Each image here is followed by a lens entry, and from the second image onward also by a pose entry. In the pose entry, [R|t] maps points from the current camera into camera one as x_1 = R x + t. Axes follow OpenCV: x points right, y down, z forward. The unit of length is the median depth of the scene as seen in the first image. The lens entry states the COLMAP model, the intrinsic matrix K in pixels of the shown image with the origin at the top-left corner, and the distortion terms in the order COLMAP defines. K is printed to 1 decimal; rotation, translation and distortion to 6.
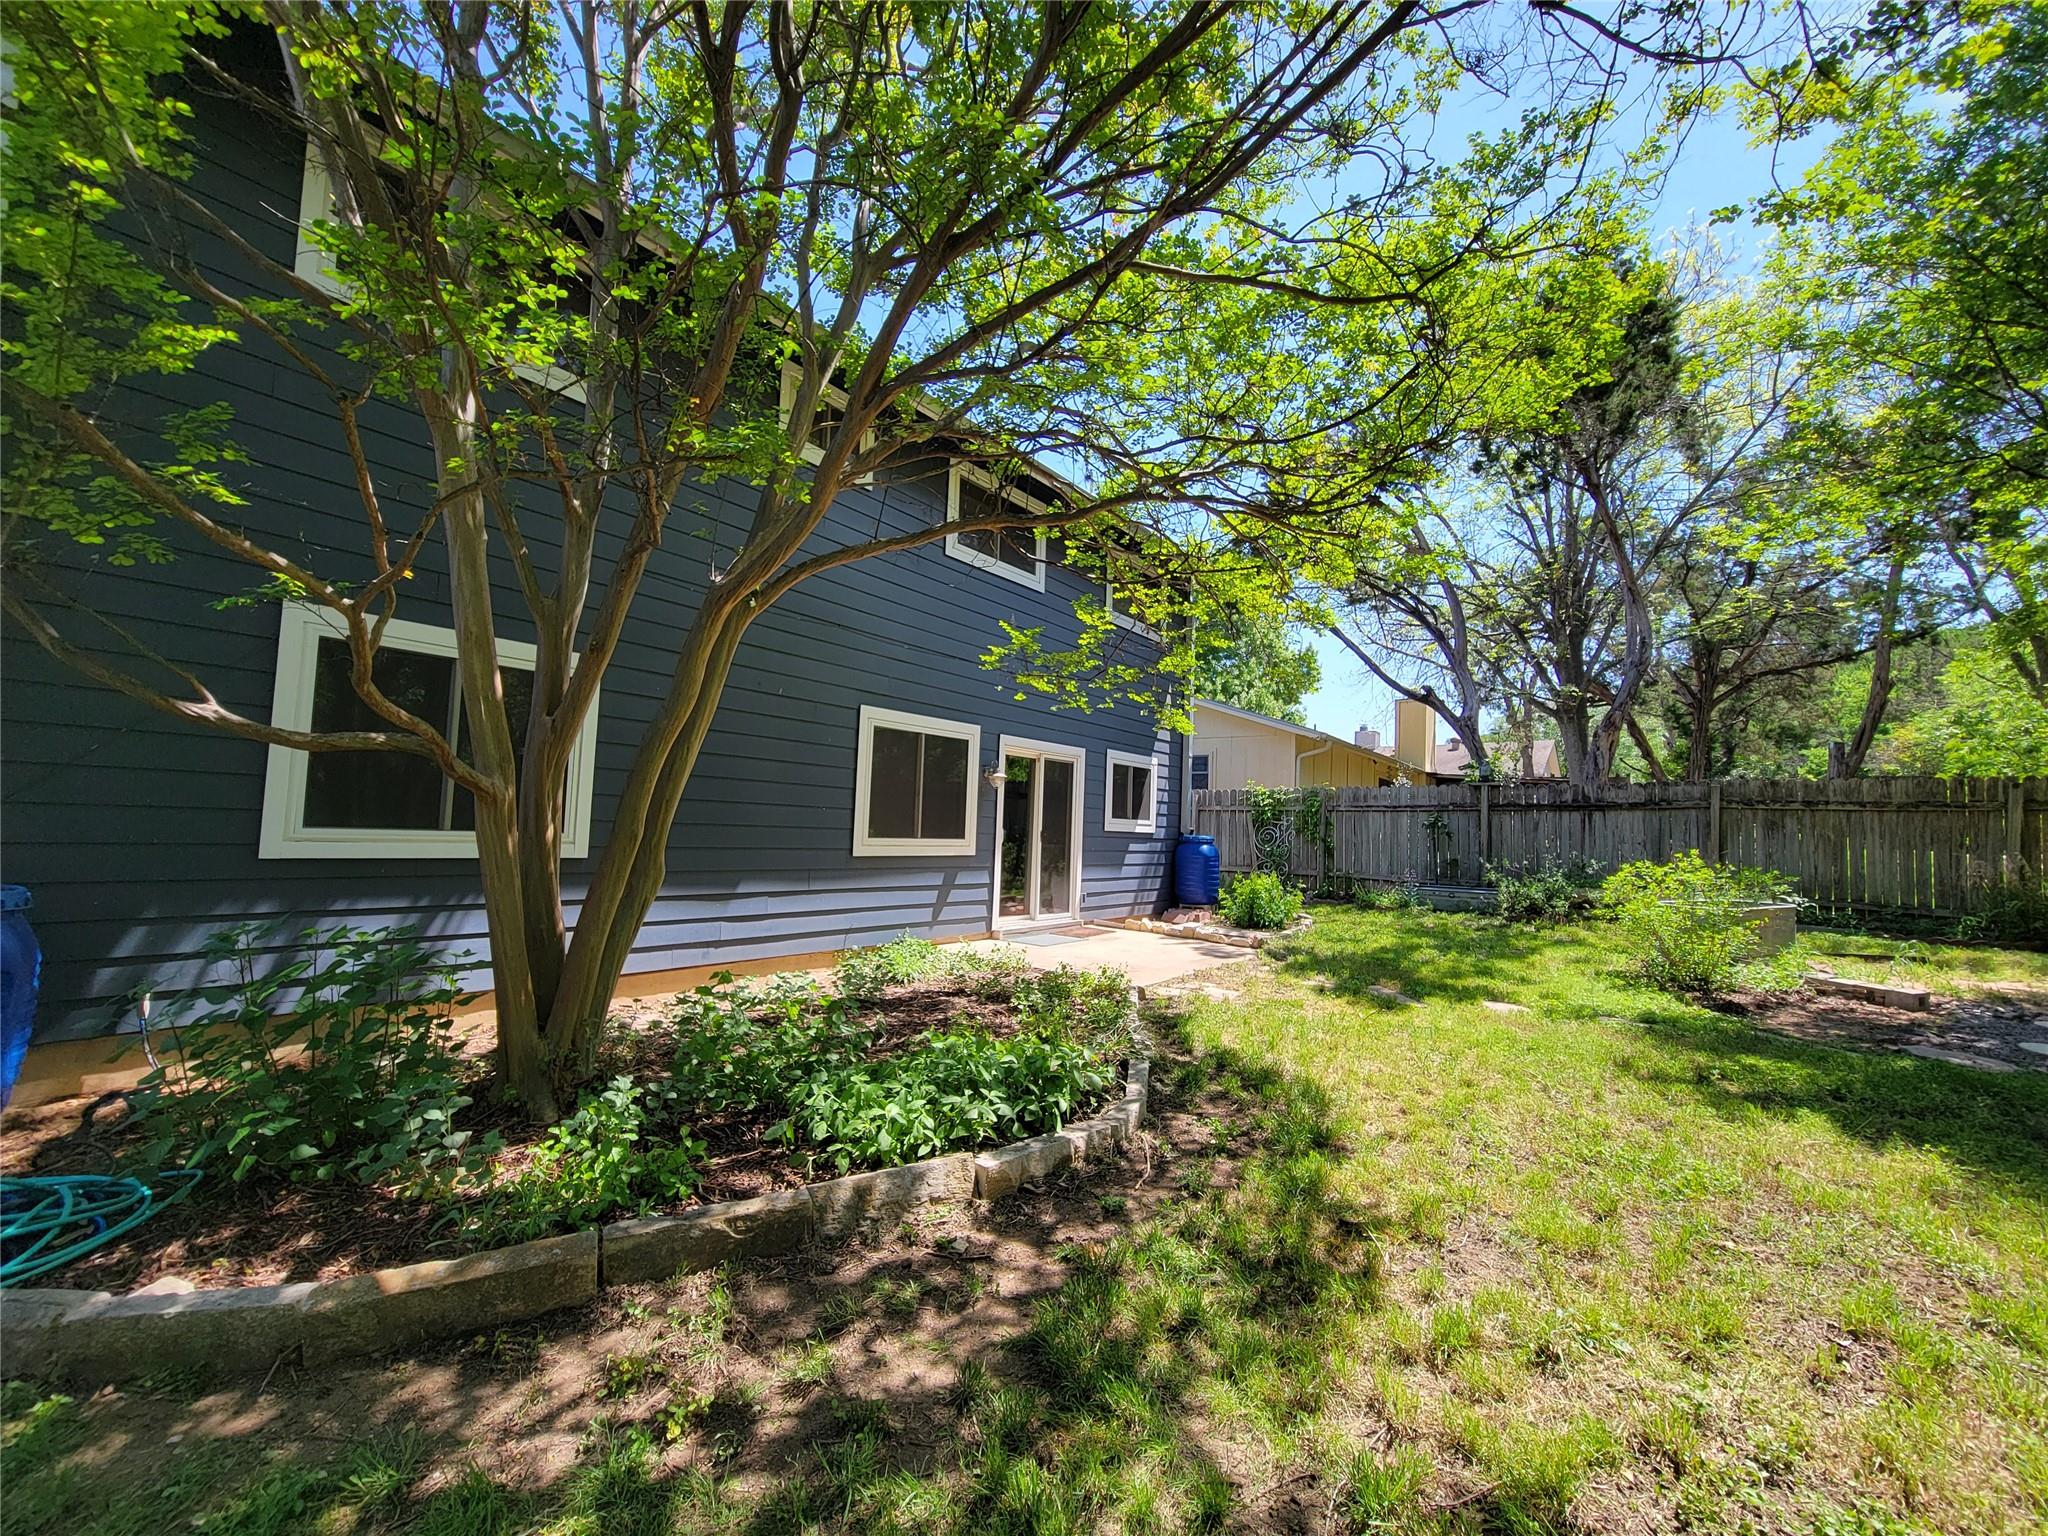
lens RADIAL K [[835.0, 0, 1017.3], [0, 835.0, 769.9], [0, 0, 1]] dist [-0.011913, -0.000180]
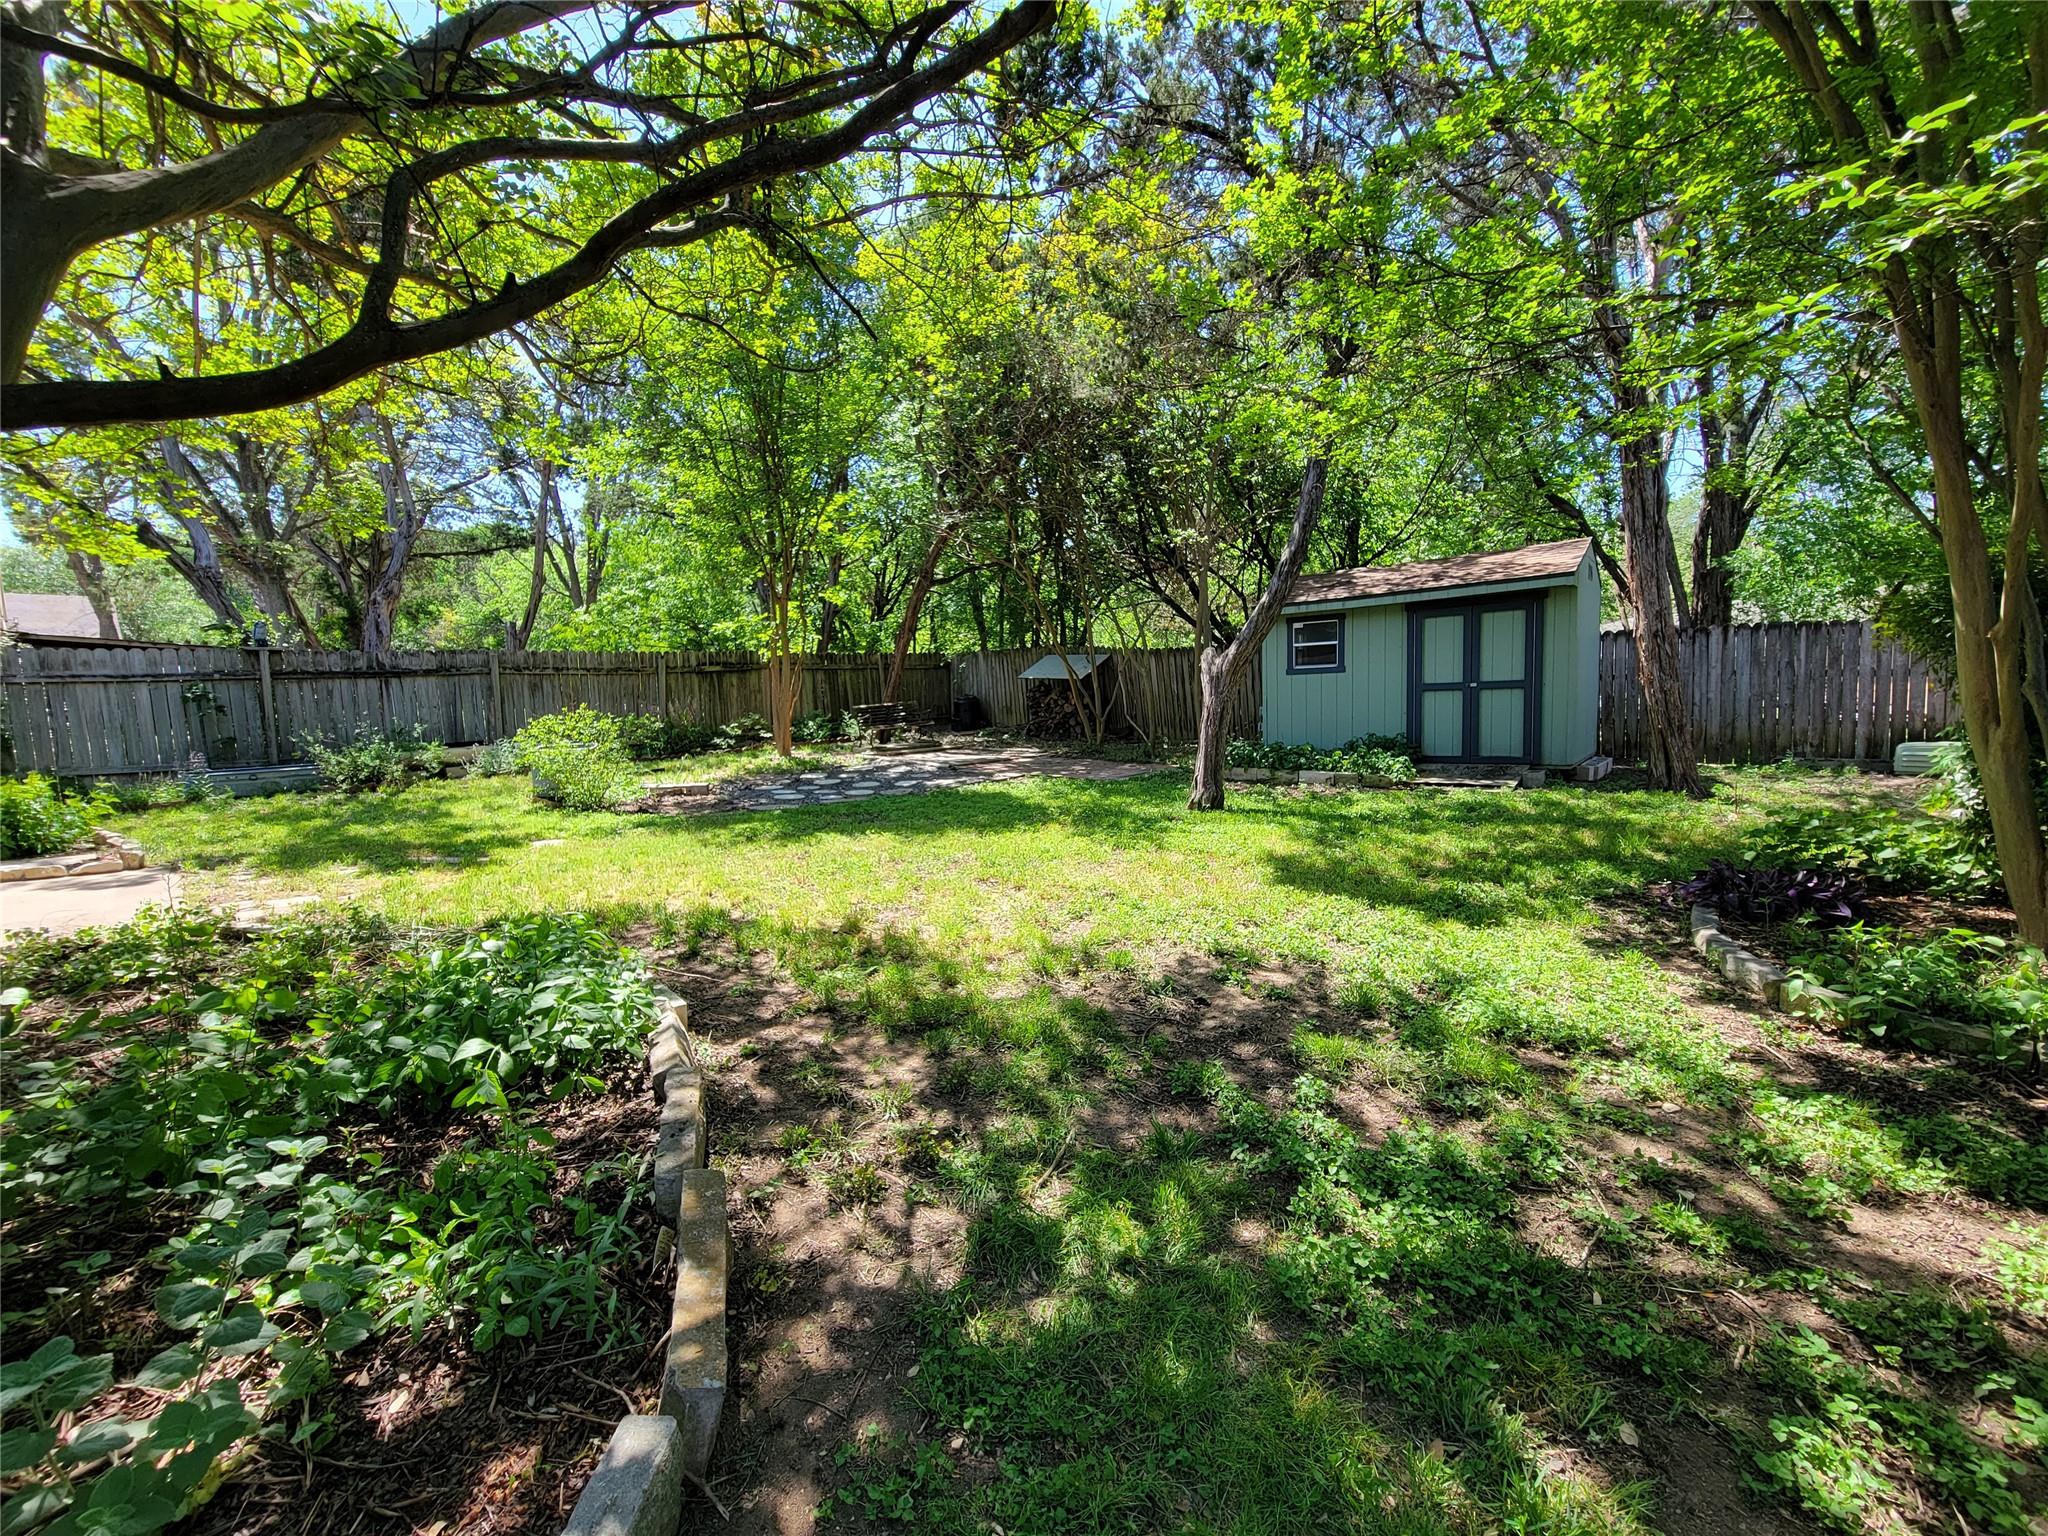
lens RADIAL K [[835.0, 0, 1016.3], [0, 835.0, 762.8], [0, 0, 1]] dist [-0.011913, -0.000180]
pose [[0.104264, -0.111833, 0.988242, -1.104423], [-0.031928, 0.992769, 0.115714, 0.045675], [-0.994037, -0.043617, 0.099940, 0.553113]]
